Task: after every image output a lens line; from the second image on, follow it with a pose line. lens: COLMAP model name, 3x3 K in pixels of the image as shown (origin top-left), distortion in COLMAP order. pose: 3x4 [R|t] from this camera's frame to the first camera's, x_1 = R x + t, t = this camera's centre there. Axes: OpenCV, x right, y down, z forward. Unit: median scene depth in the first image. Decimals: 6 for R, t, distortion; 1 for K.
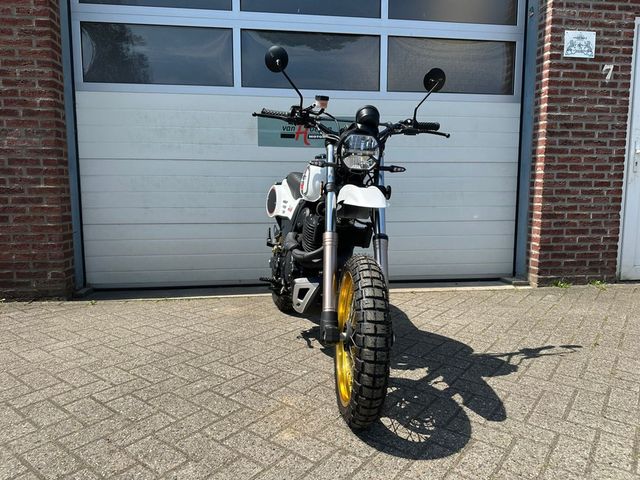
lens RADIAL K [[451.5, 0, 322.0], [0, 451.5, 240.0], [0, 0, 1]] dist [0.023768, -0.035024]
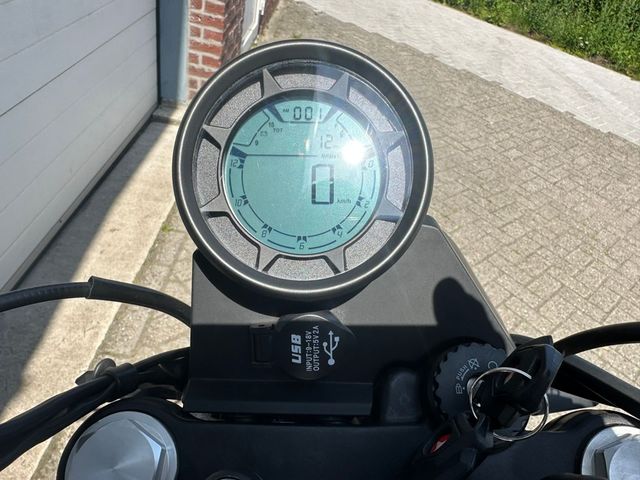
lens RADIAL K [[451.5, 0, 310.9], [0, 451.5, 268.8], [0, 0, 1]] dist [0.023768, -0.035024]
pose [[0.190508, -0.620582, 0.760647, -0.204601], [-0.088689, 0.760789, 0.642911, -0.212436], [-0.977671, -0.189941, 0.089897, 0.844096]]
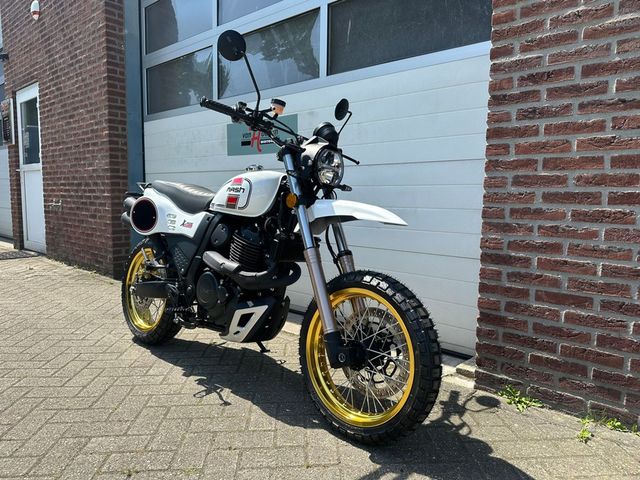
lens RADIAL K [[451.5, 0, 321.6], [0, 451.5, 231.0], [0, 0, 1]] dist [0.023768, -0.035024]
pose [[0.641567, 0.071388, -0.763738, 0.764725], [-0.080394, 0.996434, 0.025605, -0.081495], [0.762843, 0.044973, 0.645018, 0.508994]]
